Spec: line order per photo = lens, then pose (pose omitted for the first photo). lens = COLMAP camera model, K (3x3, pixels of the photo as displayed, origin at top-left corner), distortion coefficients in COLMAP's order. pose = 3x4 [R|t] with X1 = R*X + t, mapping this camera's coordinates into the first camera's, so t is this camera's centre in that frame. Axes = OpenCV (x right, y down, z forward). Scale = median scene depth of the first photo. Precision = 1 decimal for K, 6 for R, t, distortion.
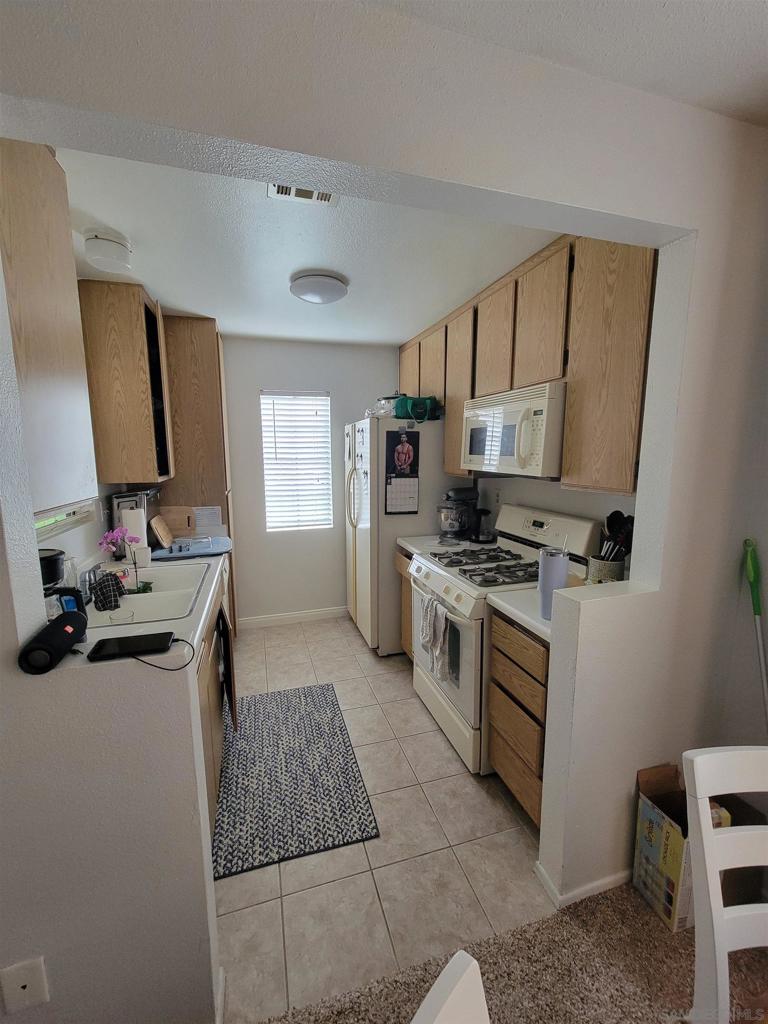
lens RADIAL K [[412.7, 0, 379.2], [0, 412.7, 514.7], [0, 0, 1]] dist [-0.001700, 0.000256]
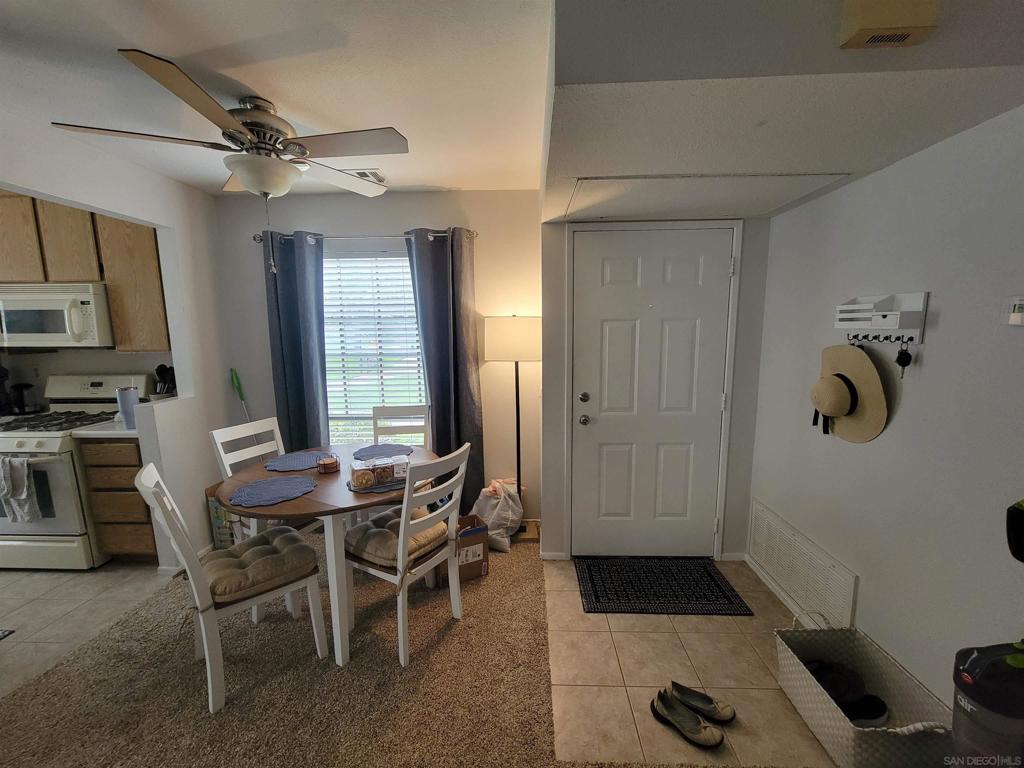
lens RADIAL K [[412.7, 0, 511.1], [0, 412.7, 388.9], [0, 0, 1]] dist [-0.001700, 0.000256]
pose [[0.315163, -0.141256, 0.938466, -0.547039], [0.152197, 0.983585, 0.096935, 0.138537], [-0.936754, 0.112281, 0.331489, -0.850888]]
